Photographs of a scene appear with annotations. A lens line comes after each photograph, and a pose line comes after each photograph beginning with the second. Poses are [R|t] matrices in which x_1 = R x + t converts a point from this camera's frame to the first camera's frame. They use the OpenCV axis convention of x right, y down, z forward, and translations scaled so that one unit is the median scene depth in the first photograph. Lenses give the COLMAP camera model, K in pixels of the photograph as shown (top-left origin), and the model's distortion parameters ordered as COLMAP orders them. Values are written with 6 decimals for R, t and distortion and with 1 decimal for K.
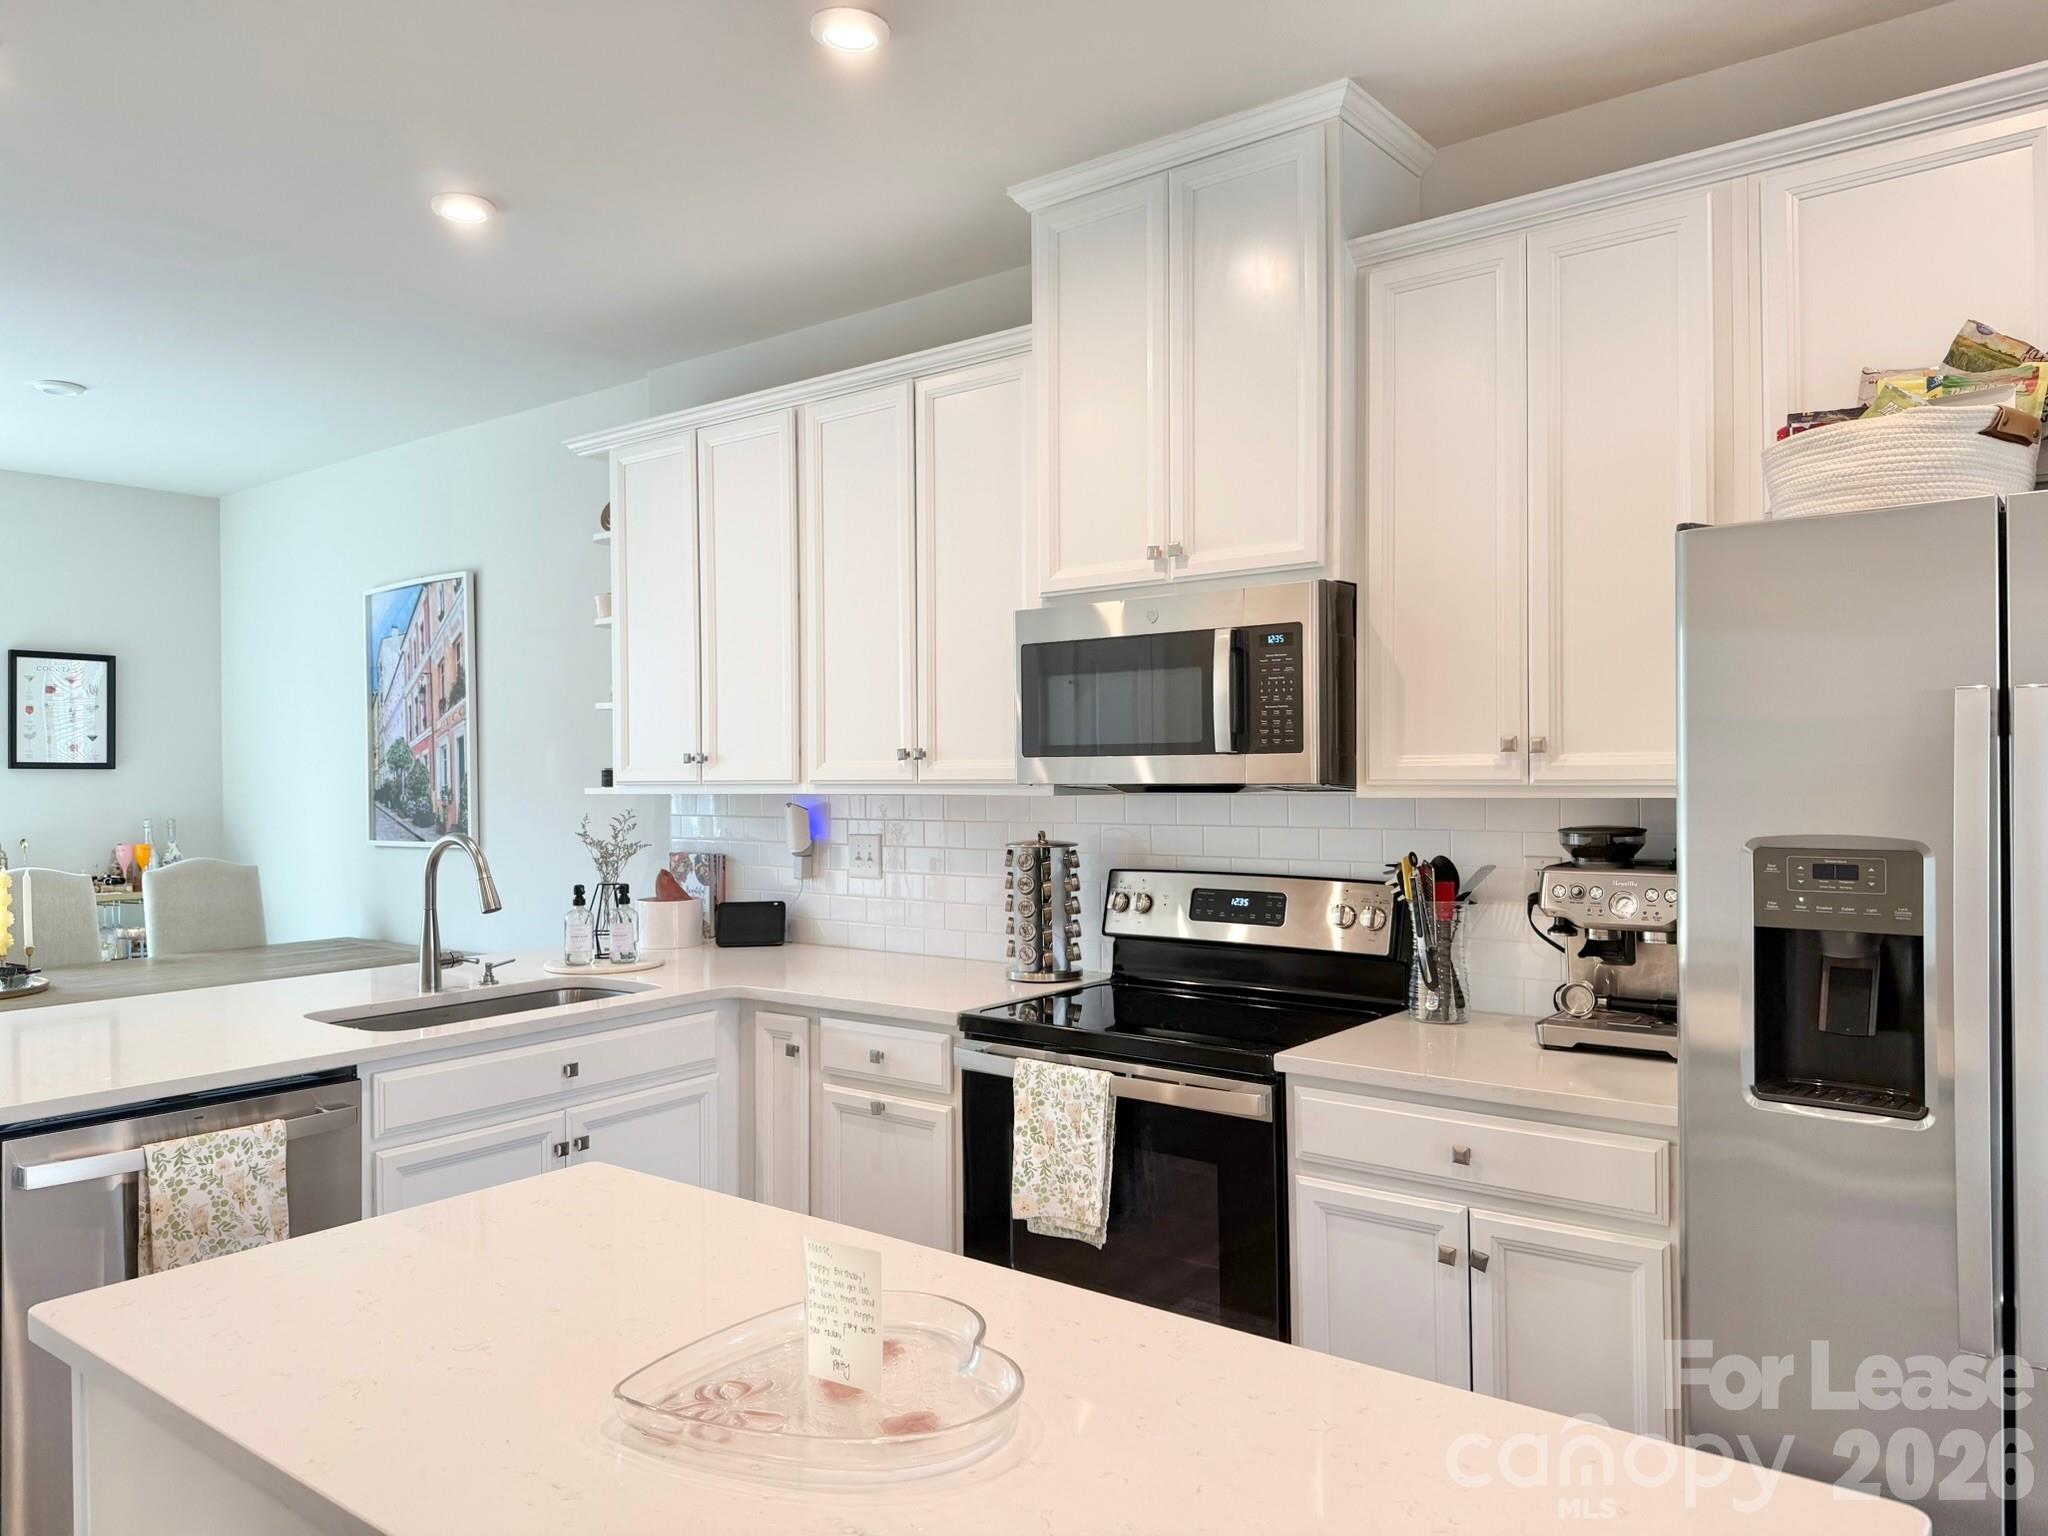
lens RADIAL K [[1439.6, 0, 1027.8], [0, 1439.6, 775.1], [0, 0, 1]] dist [0.116724, -0.182644]
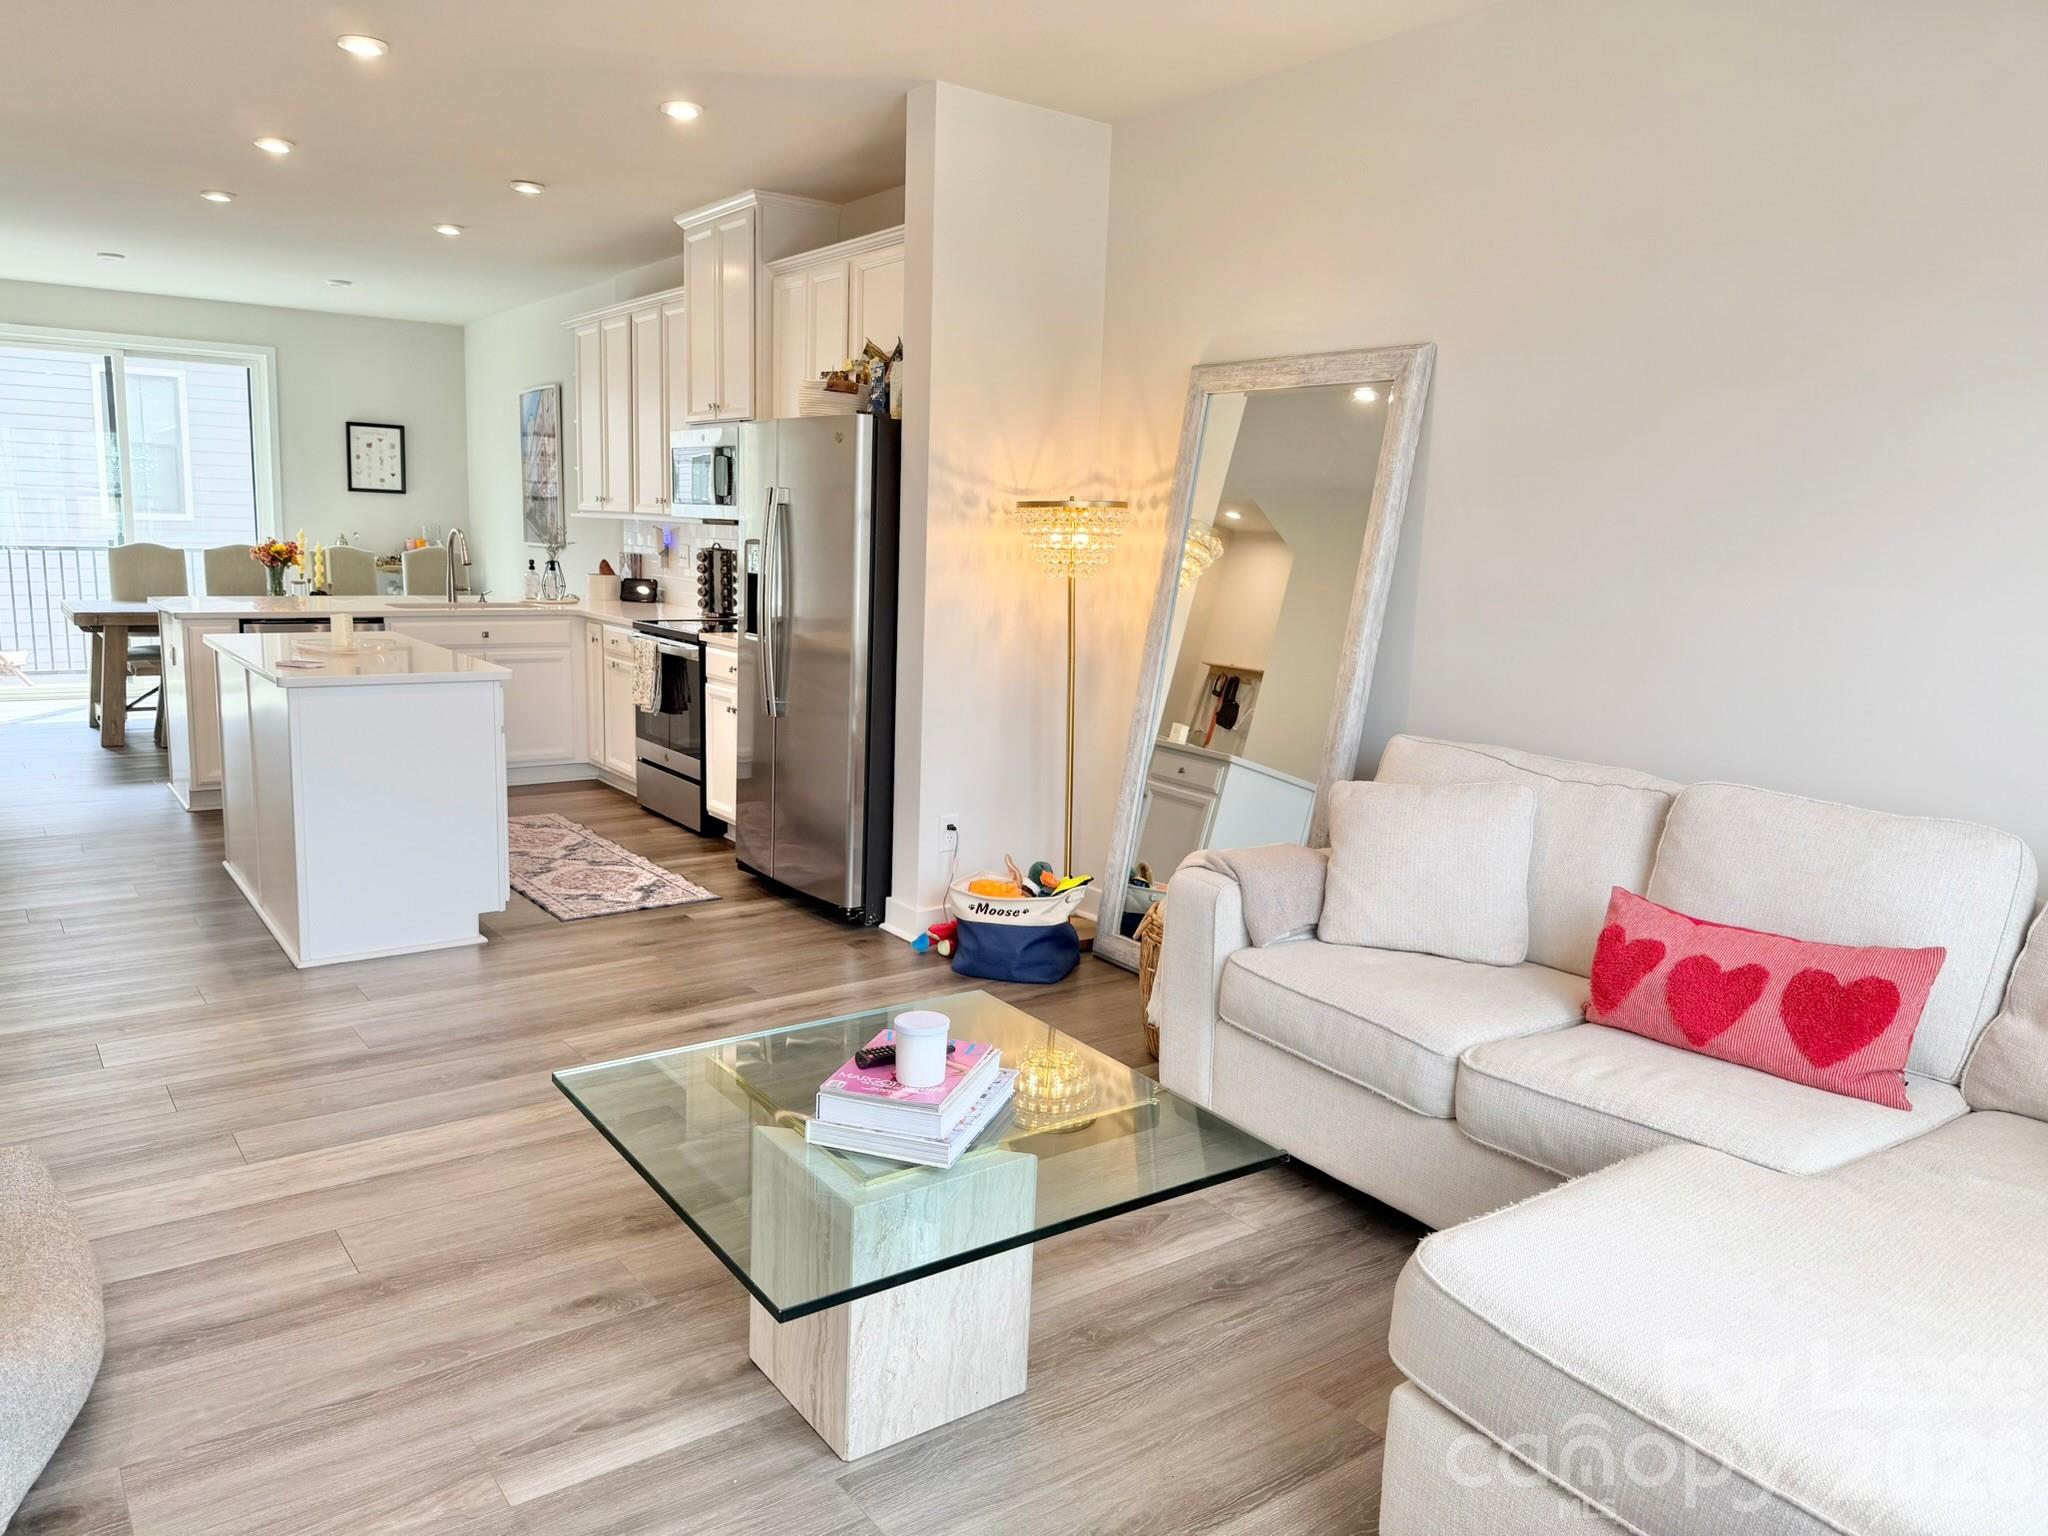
lens RADIAL K [[1476.4, 0, 993.7], [0, 1476.4, 762.8], [0, 0, 1]] dist [0.004365, 0.003905]
pose [[0.955849, 0.089095, -0.280025, 0.896089], [-0.045201, 0.986167, 0.159475, -0.001604], [0.290360, -0.139777, 0.946654, -0.783956]]
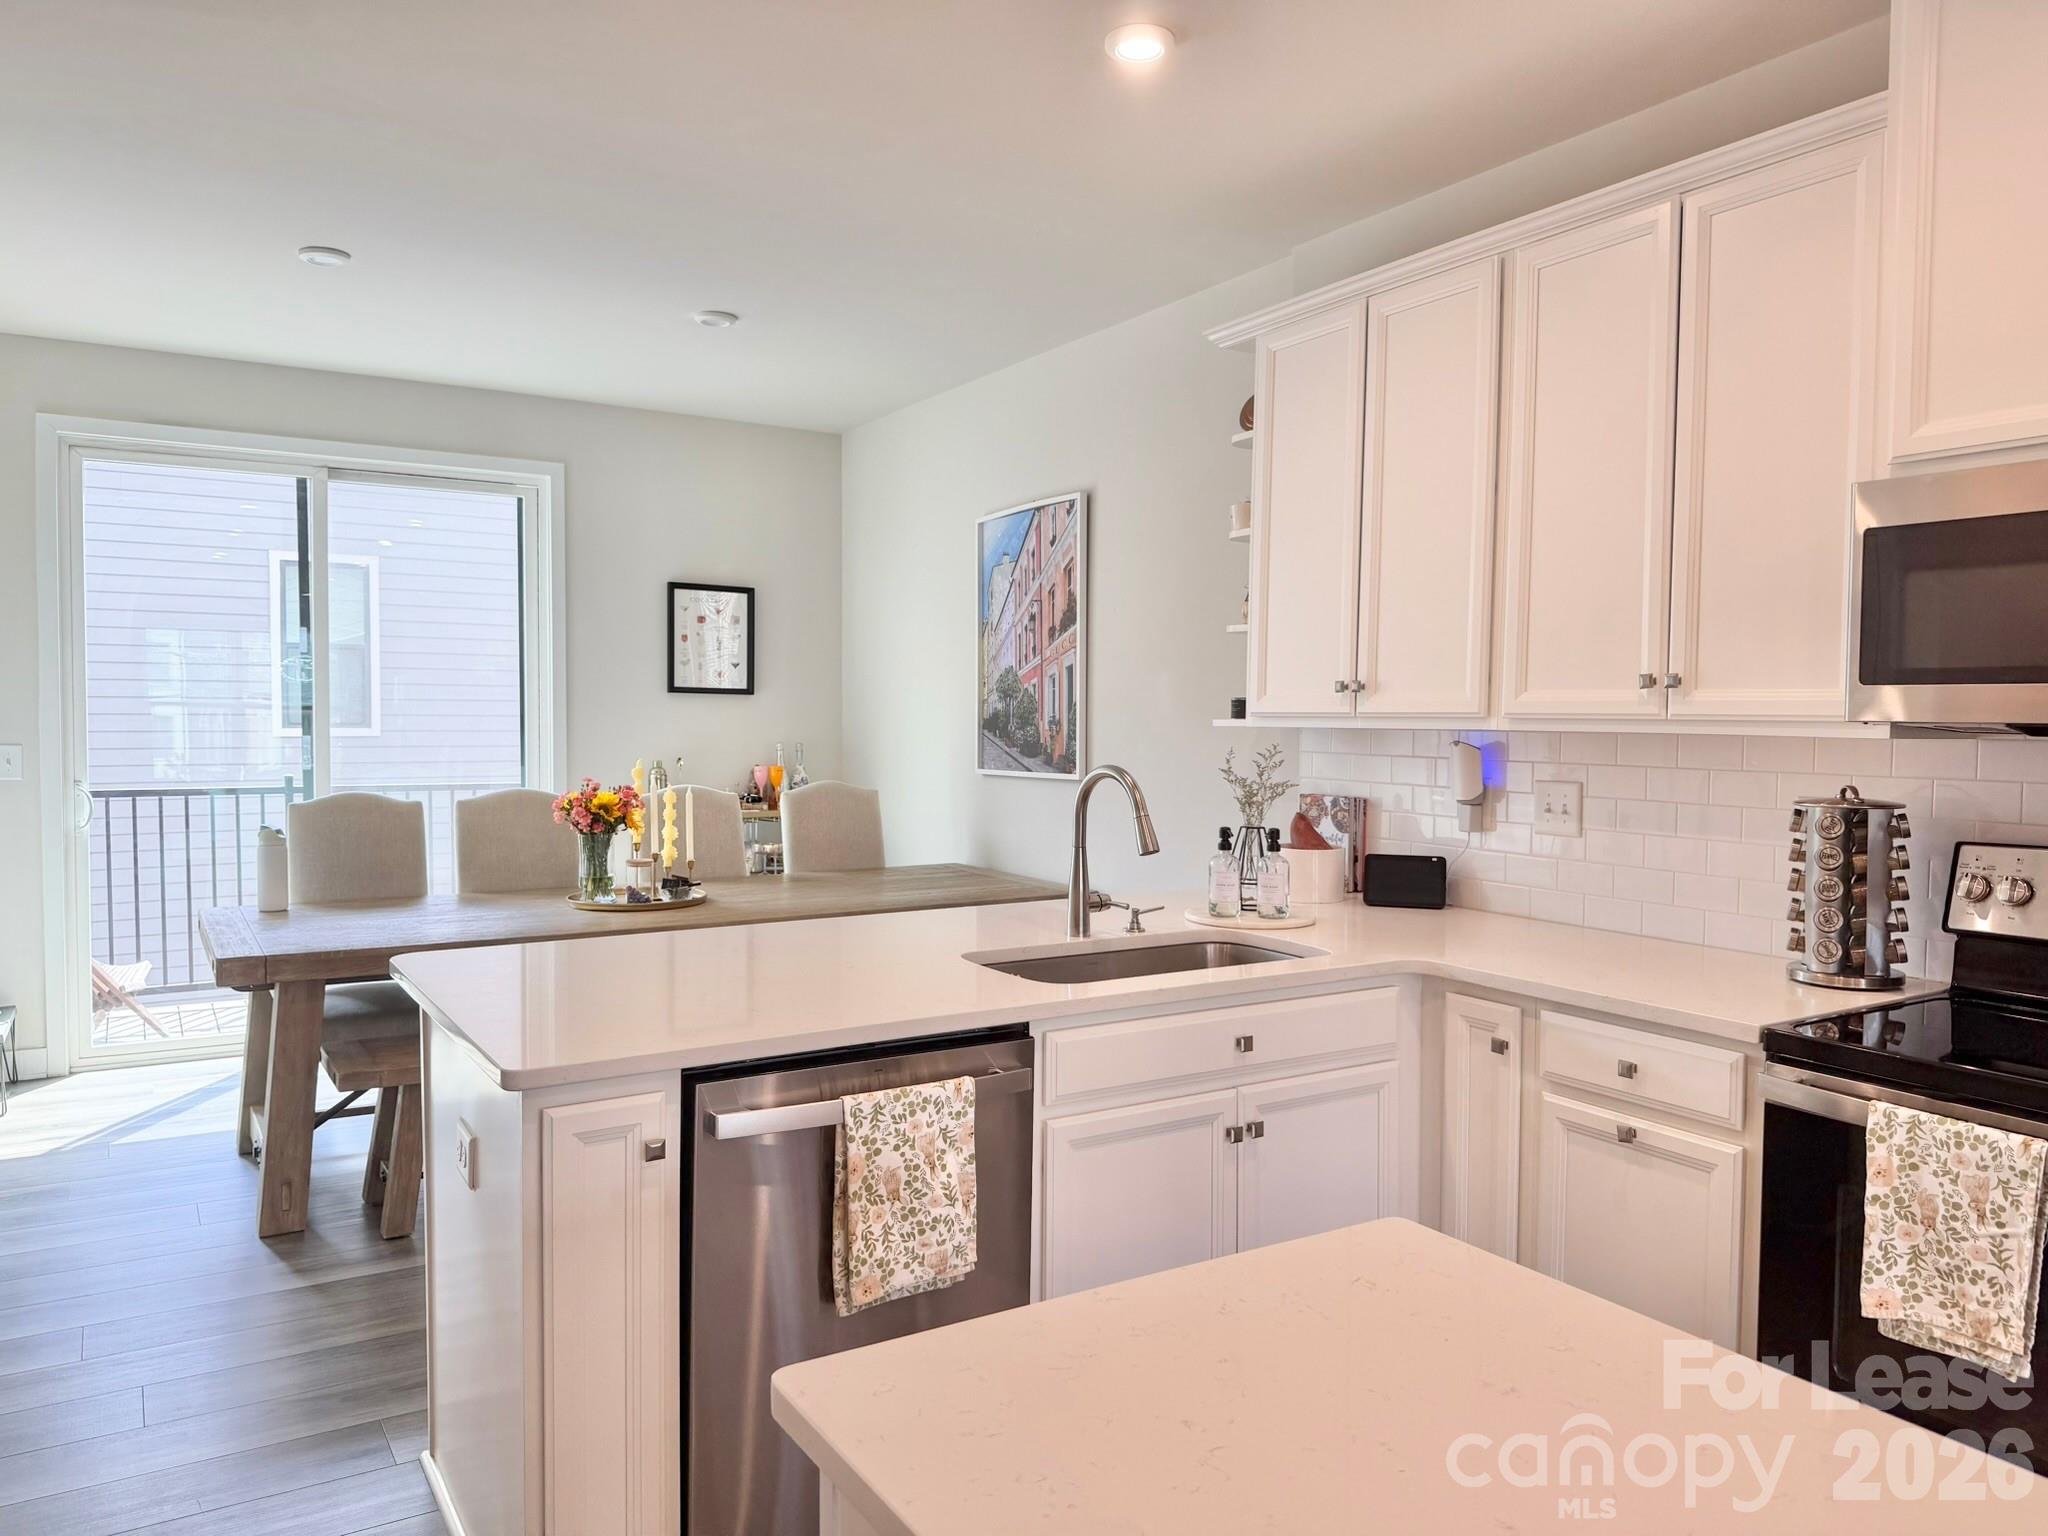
lens RADIAL K [[1439.6, 0, 1027.8], [0, 1439.6, 775.1], [0, 0, 1]] dist [0.116724, -0.182644]
pose [[0.937403, 0.033143, -0.346665, -0.117156], [-0.019110, 0.998857, 0.043821, 0.007380], [0.347721, -0.034454, 0.936965, 0.132735]]
